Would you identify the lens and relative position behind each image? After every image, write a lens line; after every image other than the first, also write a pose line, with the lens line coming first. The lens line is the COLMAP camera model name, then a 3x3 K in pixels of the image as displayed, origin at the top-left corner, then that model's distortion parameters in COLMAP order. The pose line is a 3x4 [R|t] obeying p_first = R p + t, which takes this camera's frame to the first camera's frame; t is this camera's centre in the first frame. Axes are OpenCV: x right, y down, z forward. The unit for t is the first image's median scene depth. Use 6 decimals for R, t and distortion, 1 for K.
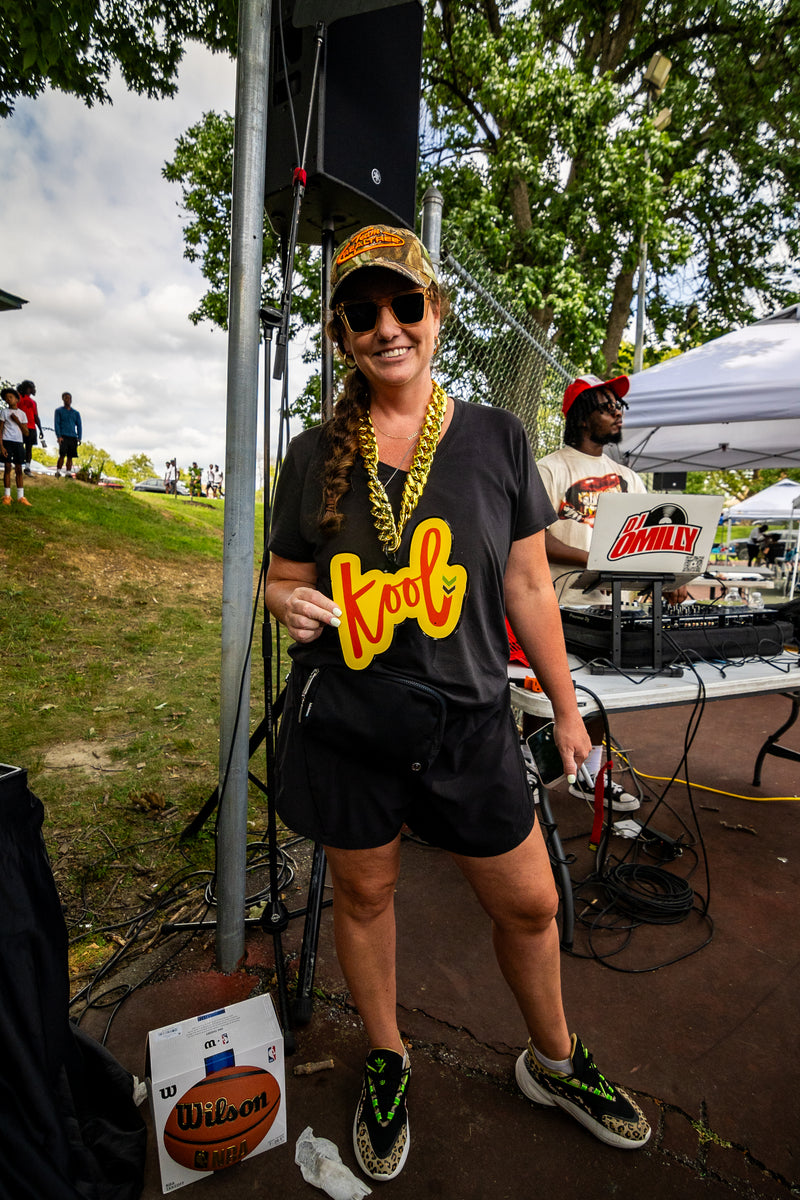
lens RADIAL K [[618.1, 0, 397.6], [0, 618.1, 602.2], [0, 0, 1]] dist [-0.002953, -0.007238]
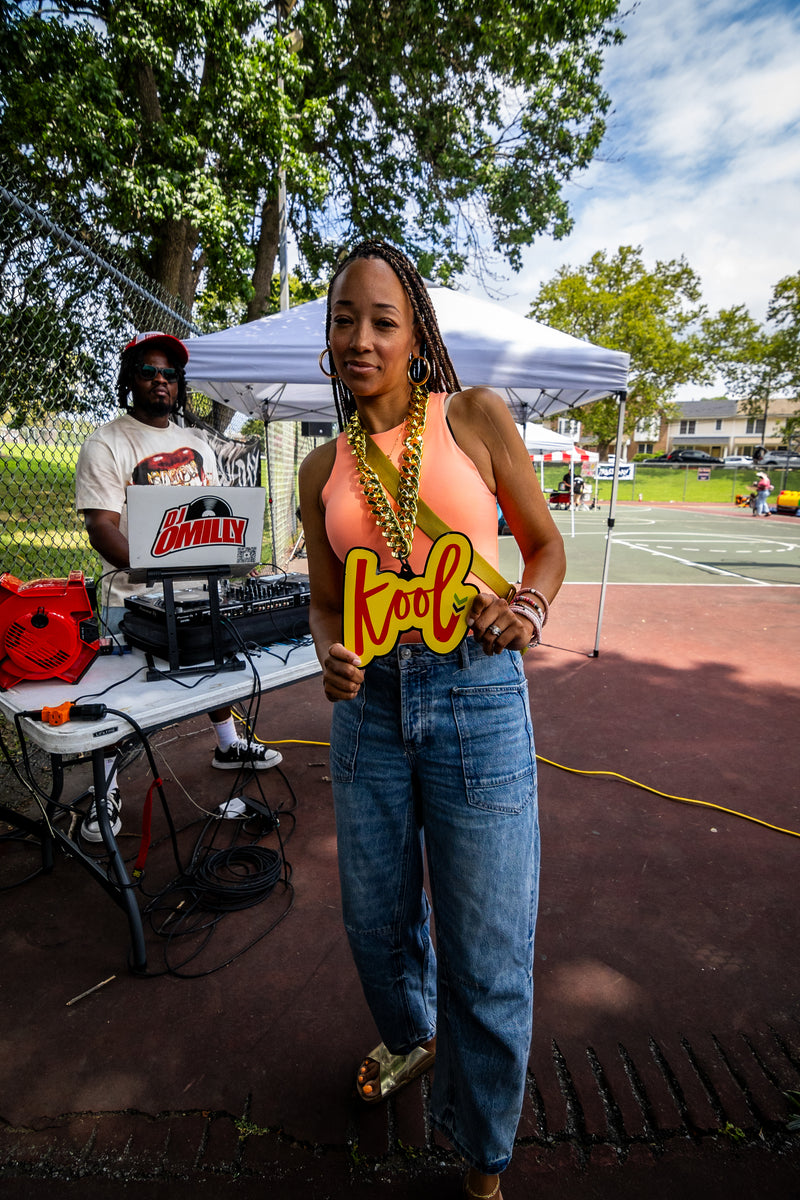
lens RADIAL K [[618.1, 0, 409.7], [0, 618.1, 600.2], [0, 0, 1]] dist [-0.002953, -0.007238]
pose [[0.872156, -0.099002, 0.479106, 0.176734], [0.048888, 0.992045, 0.116000, -0.071003], [-0.486780, -0.077747, 0.870058, 0.011698]]
